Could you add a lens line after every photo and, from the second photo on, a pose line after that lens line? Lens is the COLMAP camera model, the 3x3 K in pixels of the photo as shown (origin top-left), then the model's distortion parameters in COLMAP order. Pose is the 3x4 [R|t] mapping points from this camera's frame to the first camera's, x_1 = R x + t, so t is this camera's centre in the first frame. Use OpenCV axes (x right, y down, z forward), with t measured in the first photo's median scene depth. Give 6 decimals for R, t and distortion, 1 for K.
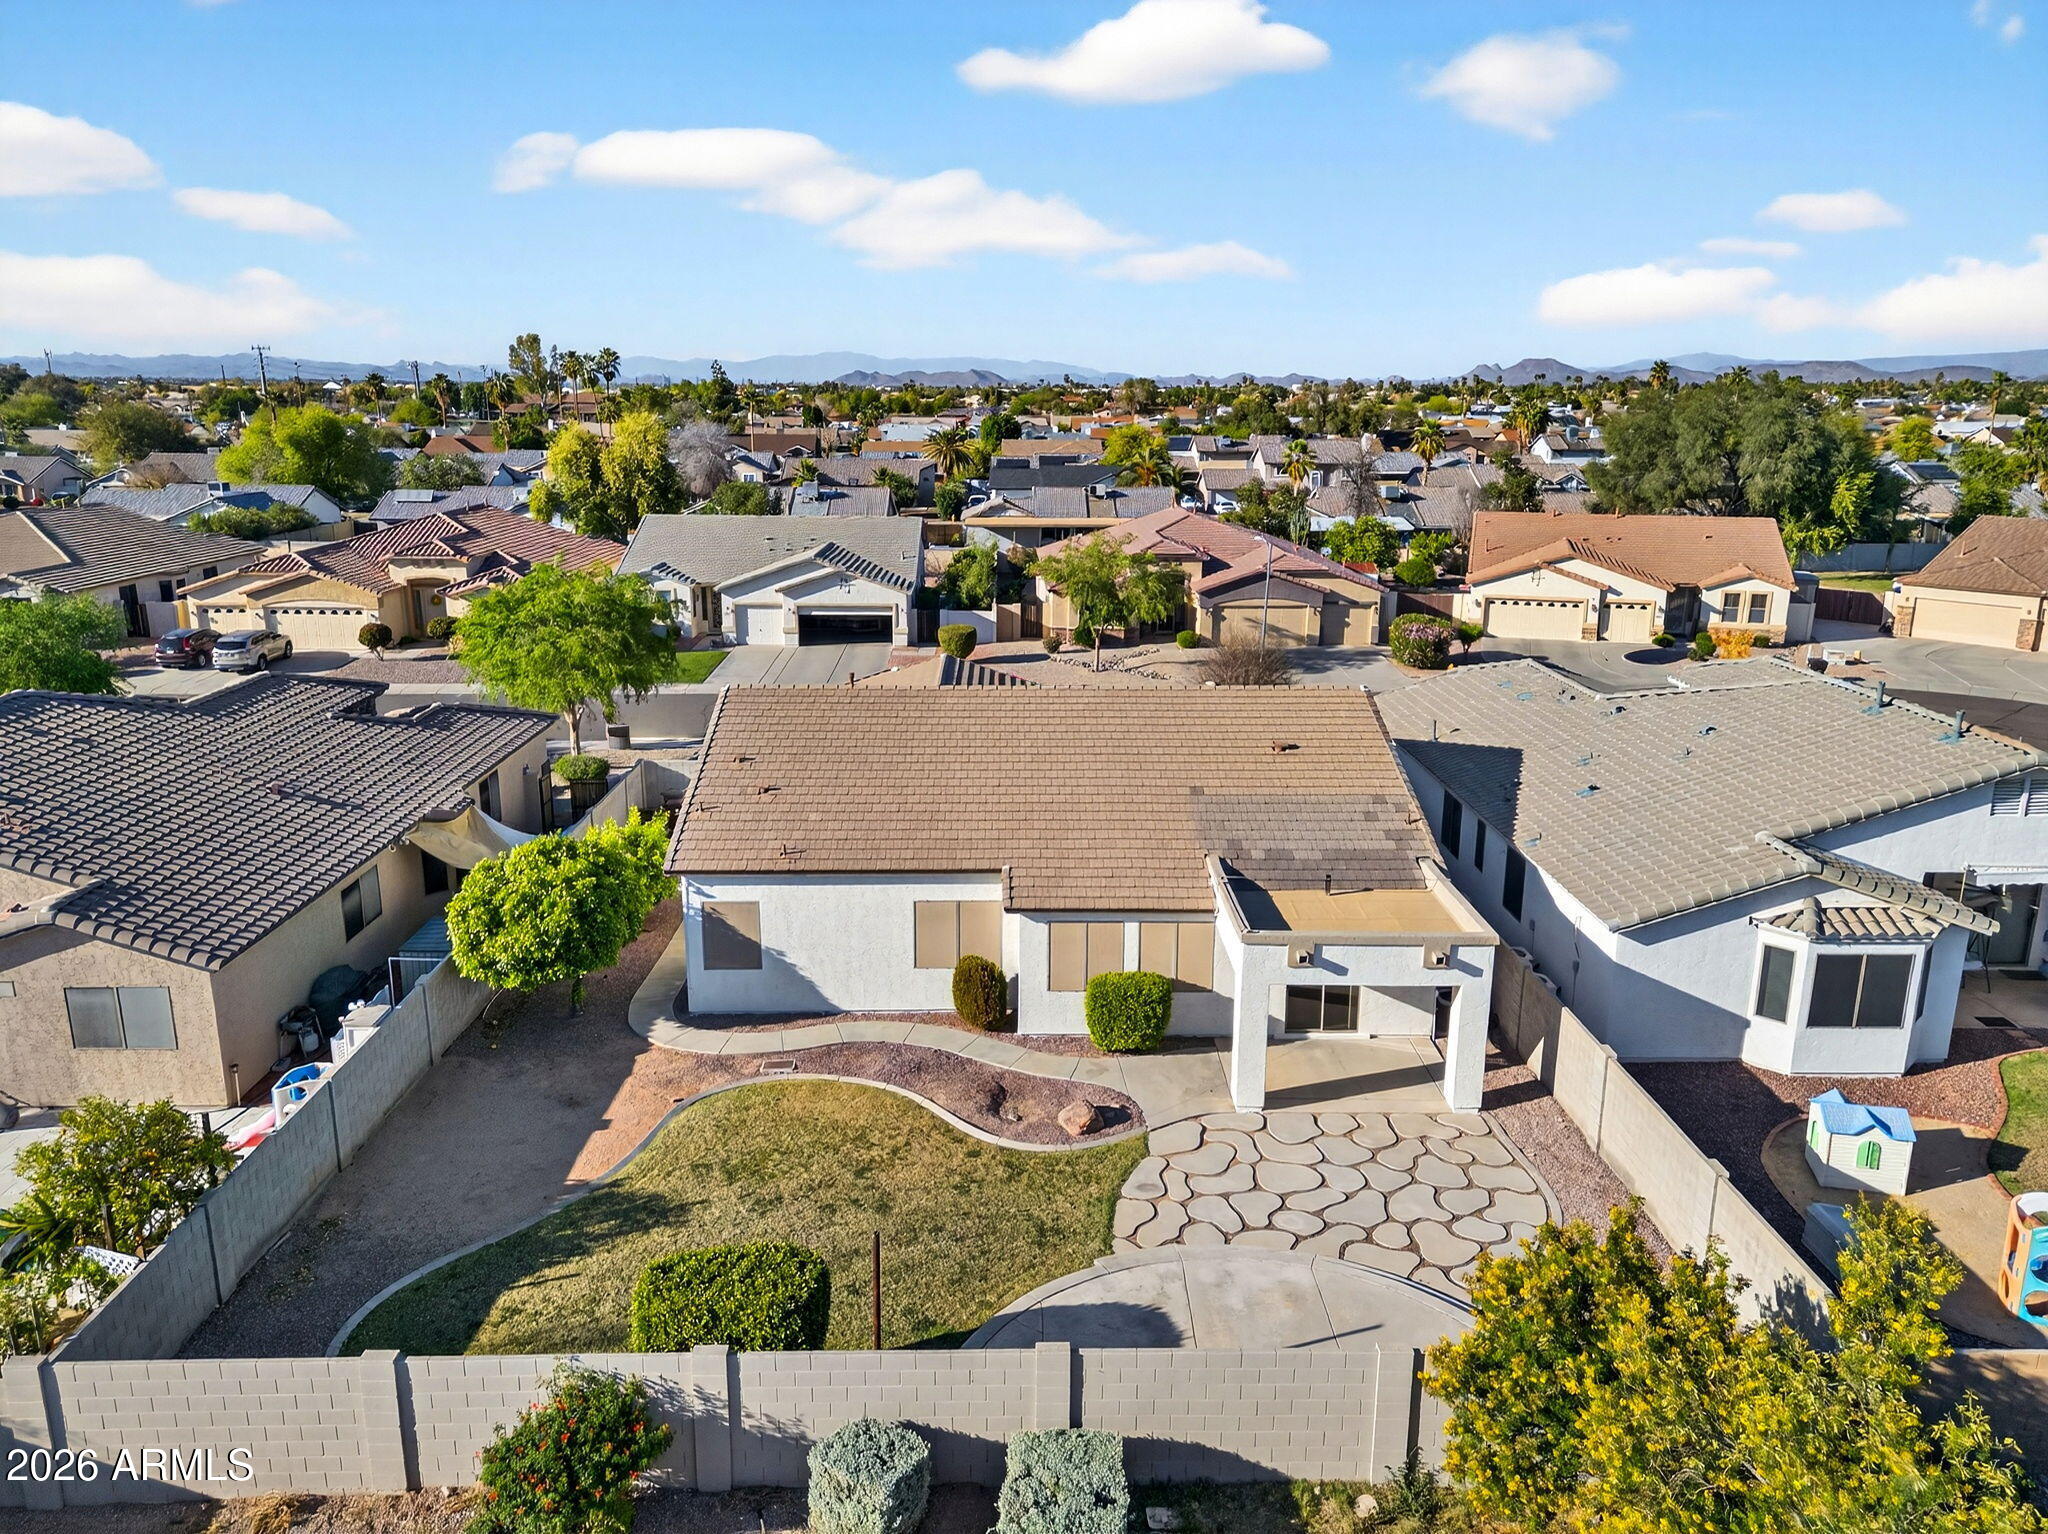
lens RADIAL K [[1426.6, 0, 1025.3], [0, 1426.6, 760.8], [0, 0, 1]] dist [0.073077, -0.063158]
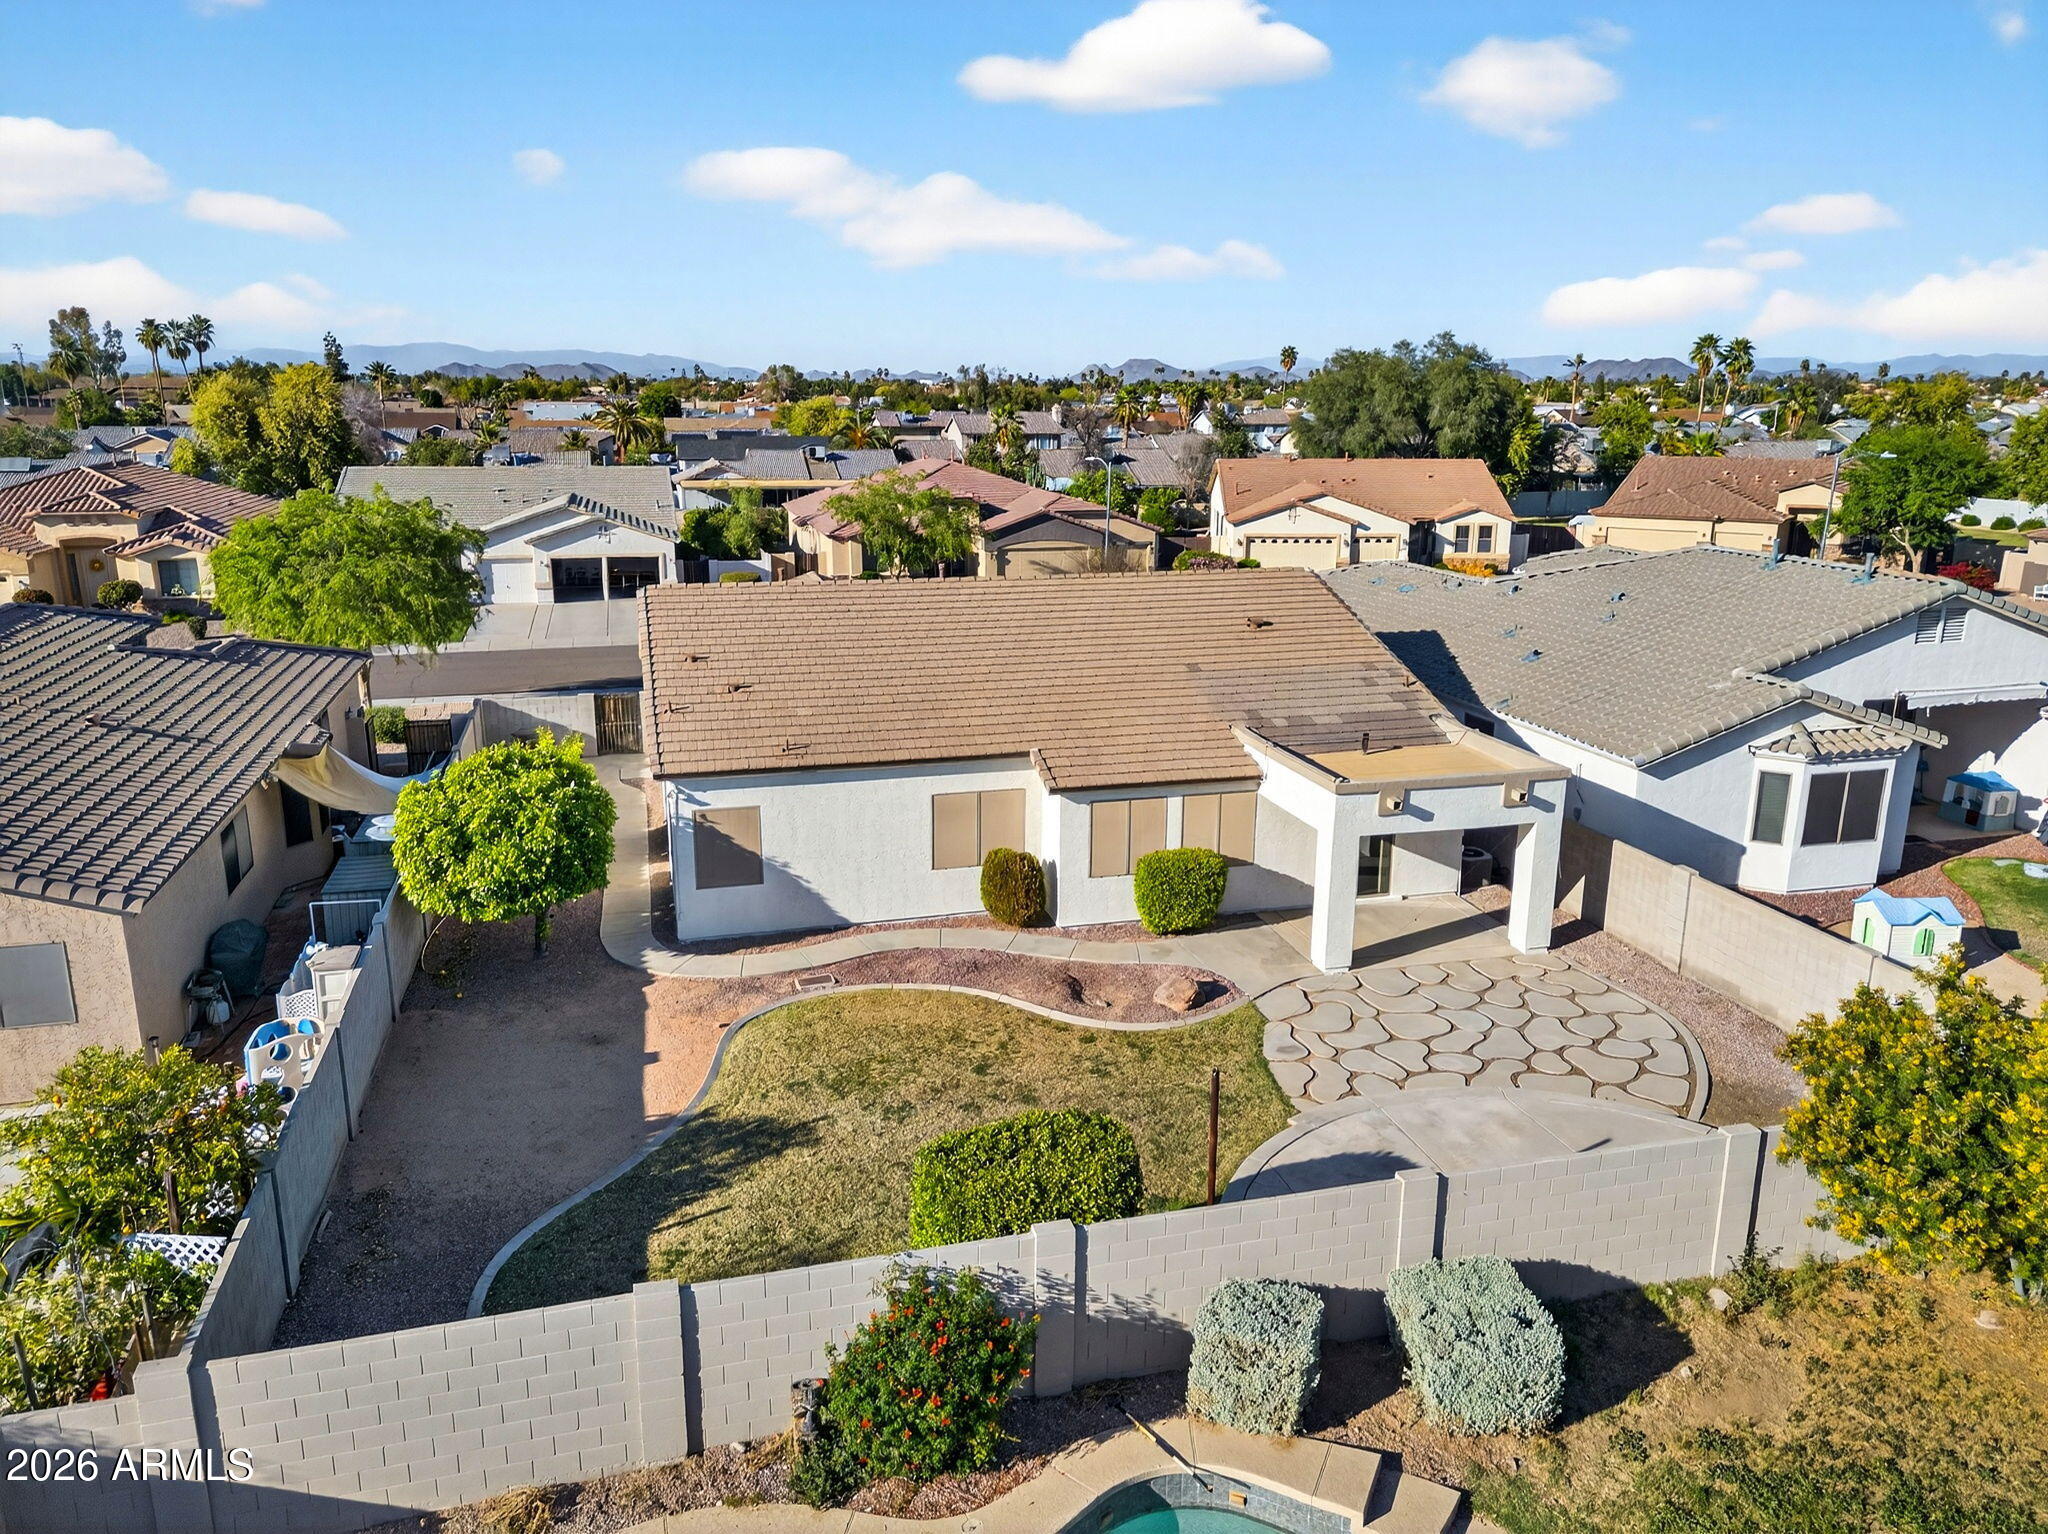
lens RADIAL K [[1426.6, 0, 1023.3], [0, 1426.6, 757.2], [0, 0, 1]] dist [0.073077, -0.063158]
pose [[0.969096, -0.060192, 0.239229, -0.246631], [0.060059, 0.998164, 0.007853, 0.073721], [-0.239262, 0.006758, 0.970931, 0.107985]]
